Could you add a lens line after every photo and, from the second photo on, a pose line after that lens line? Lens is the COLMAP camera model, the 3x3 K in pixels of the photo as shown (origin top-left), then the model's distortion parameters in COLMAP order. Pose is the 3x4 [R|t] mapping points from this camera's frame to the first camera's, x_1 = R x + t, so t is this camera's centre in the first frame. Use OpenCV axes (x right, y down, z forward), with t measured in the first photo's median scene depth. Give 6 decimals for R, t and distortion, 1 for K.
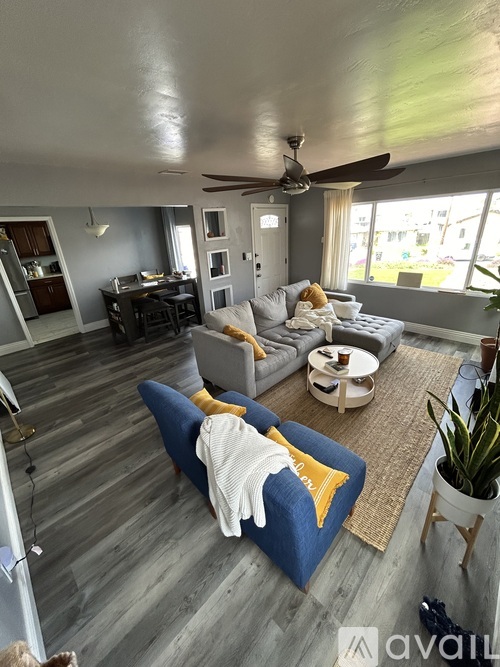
lens RADIAL K [[270.0, 0, 247.2], [0, 270.0, 334.0], [0, 0, 1]] dist [0.000791, 0.000014]
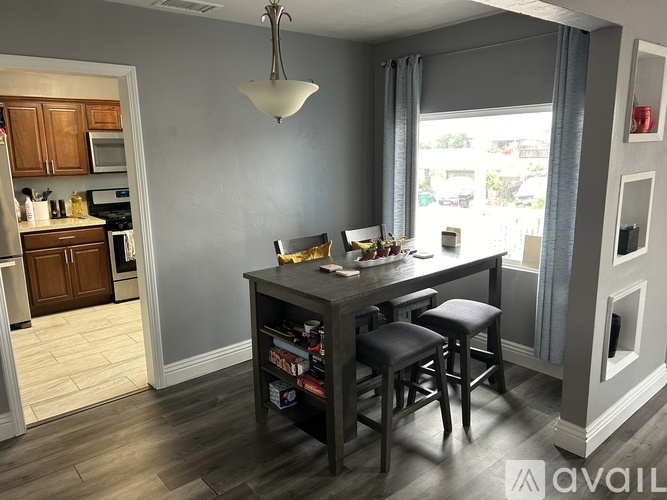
lens RADIAL K [[503.1, 0, 333.4], [0, 503.1, 252.5], [0, 0, 1]] dist [-0.006858, -0.001769]
pose [[0.996439, 0.050153, -0.067784, -0.350484], [-0.061536, 0.982118, -0.177923, -0.075796], [0.057649, 0.181461, 0.981707, 0.345867]]
